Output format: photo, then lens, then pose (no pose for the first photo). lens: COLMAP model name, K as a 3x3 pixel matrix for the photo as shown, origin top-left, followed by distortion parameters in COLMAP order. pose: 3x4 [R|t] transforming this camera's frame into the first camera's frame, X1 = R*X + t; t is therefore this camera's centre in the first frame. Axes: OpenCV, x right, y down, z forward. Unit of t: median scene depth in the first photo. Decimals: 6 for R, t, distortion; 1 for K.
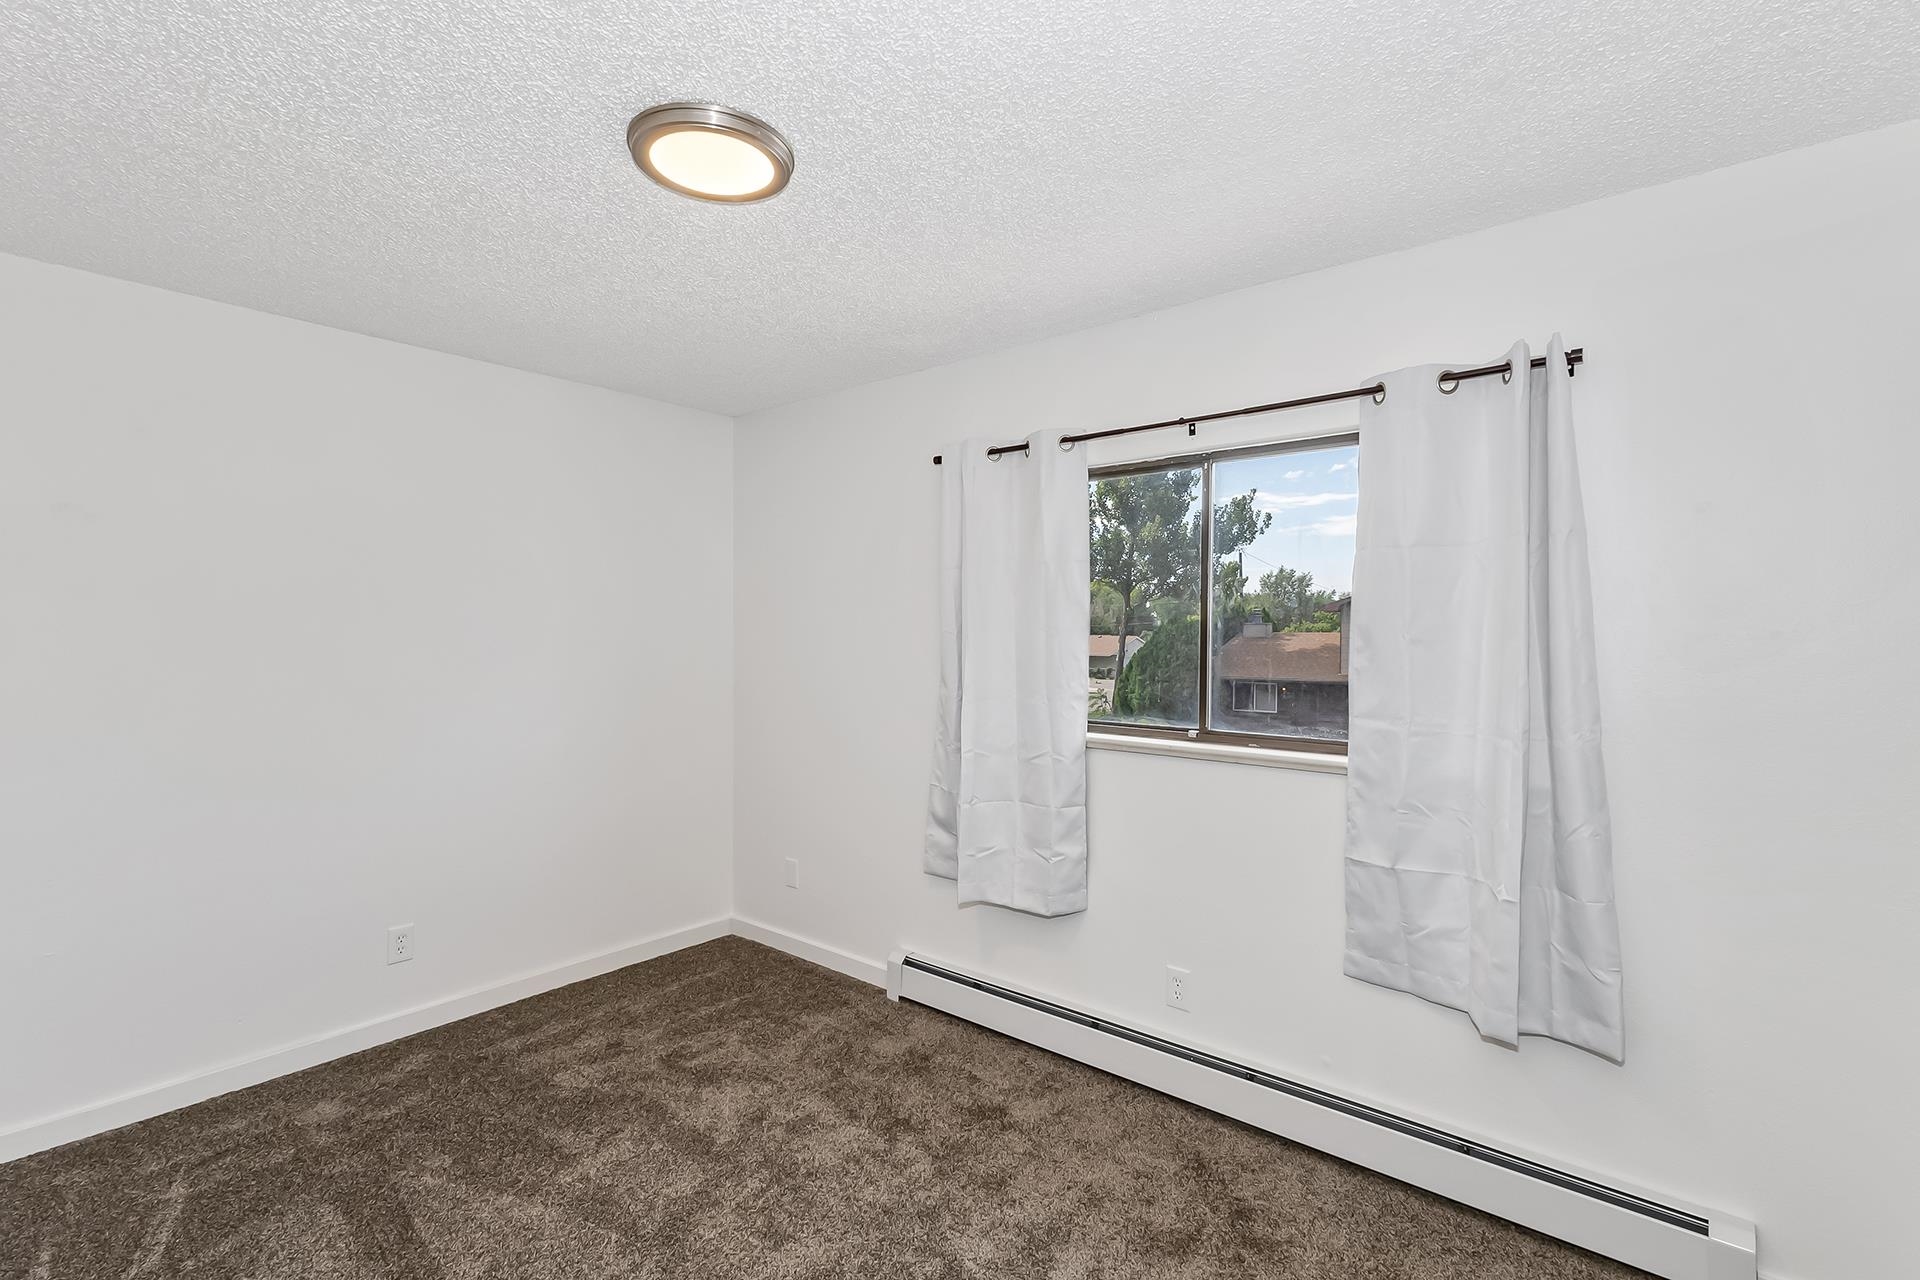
lens RADIAL K [[891.6, 0, 960.7], [0, 891.6, 627.6], [0, 0, 1]] dist [0.017142, -0.000141]
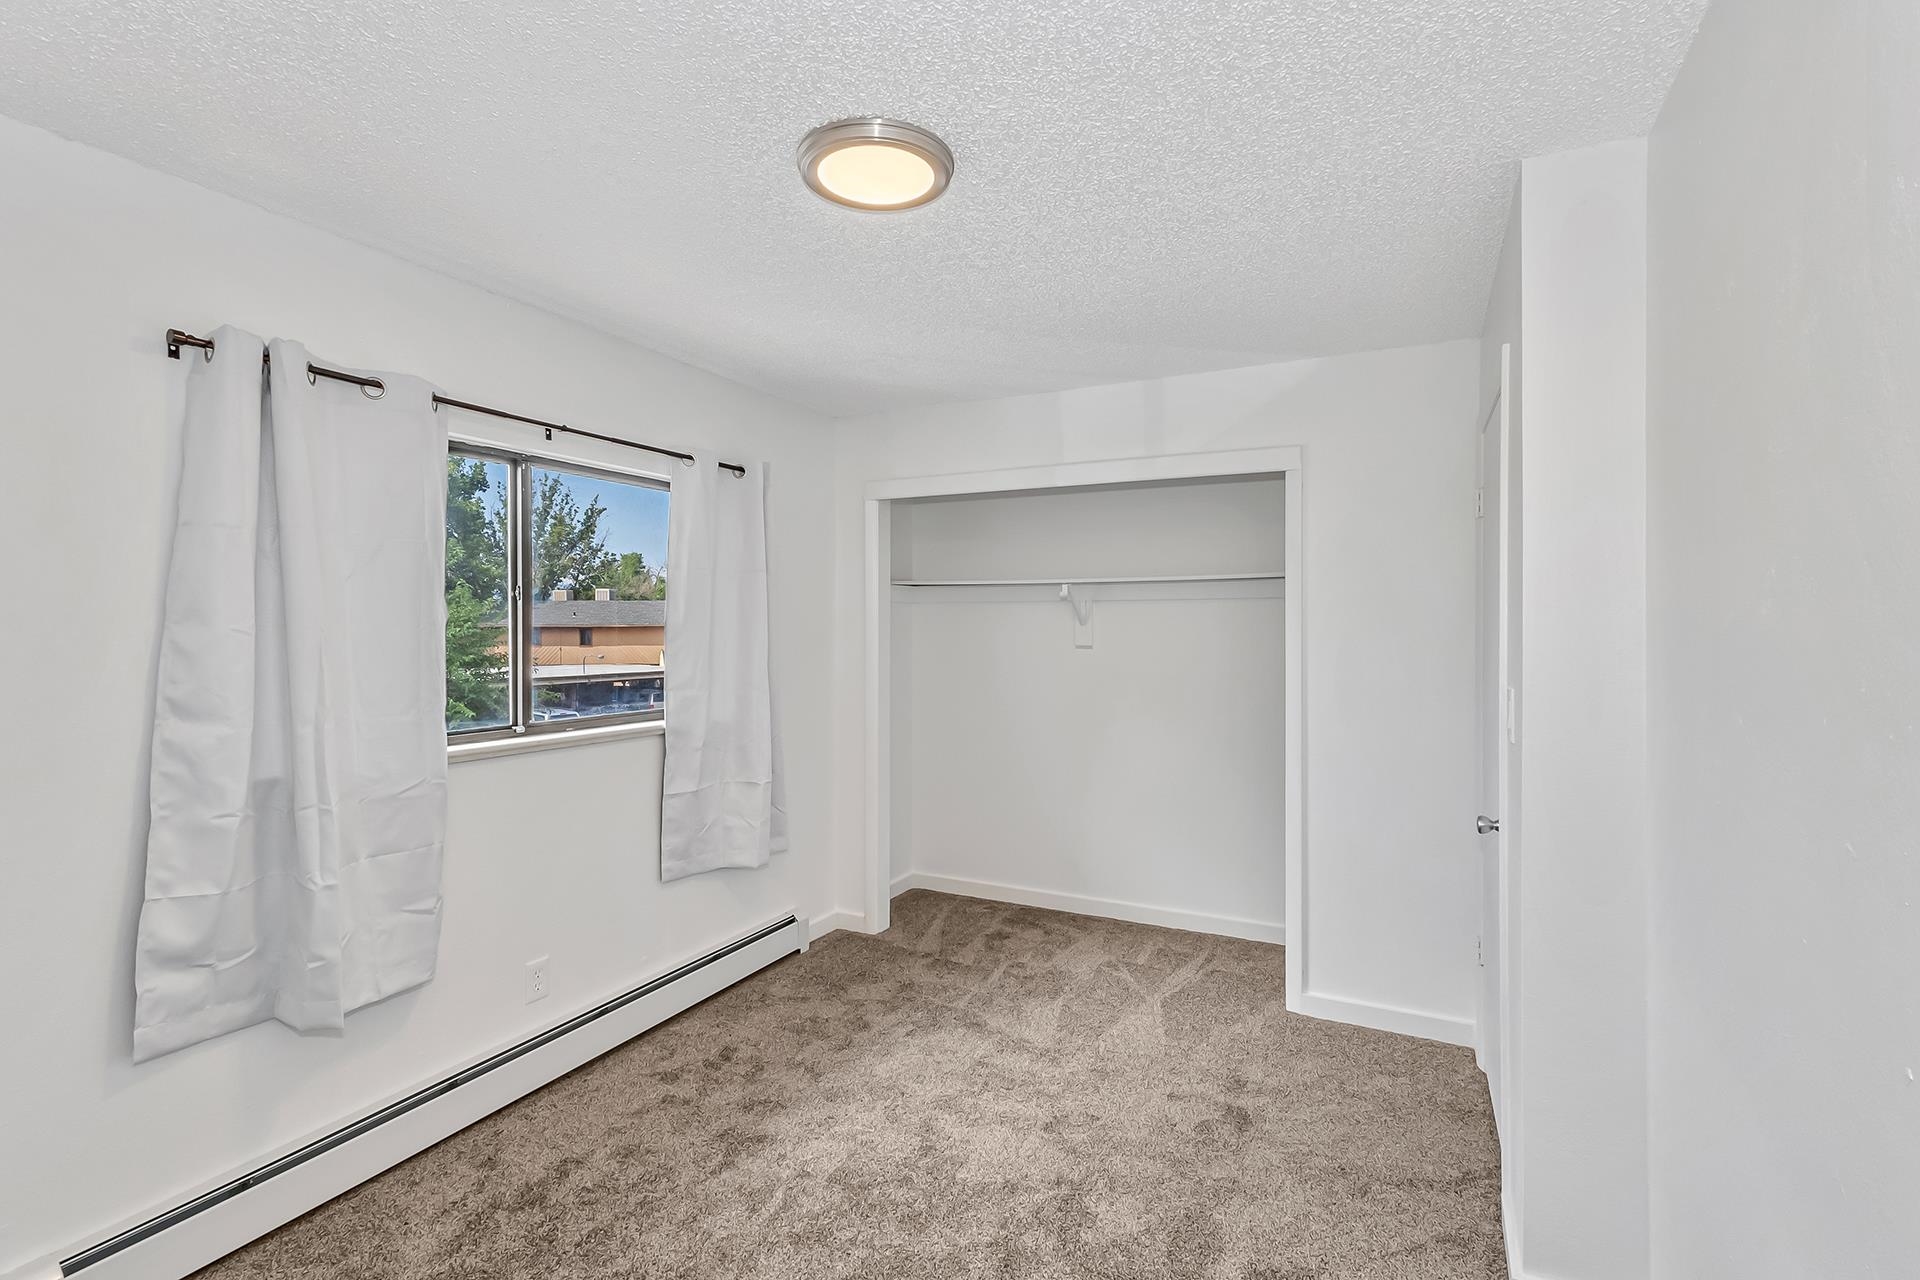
lens RADIAL K [[891.6, 0, 960.7], [0, 891.6, 627.6], [0, 0, 1]] dist [0.017142, -0.000141]
pose [[-0.231462, 0.001883, 0.972842, -0.811432], [0.001832, 0.999997, -0.001500, 0.005774], [-0.972842, 0.001435, -0.231465, 0.725310]]
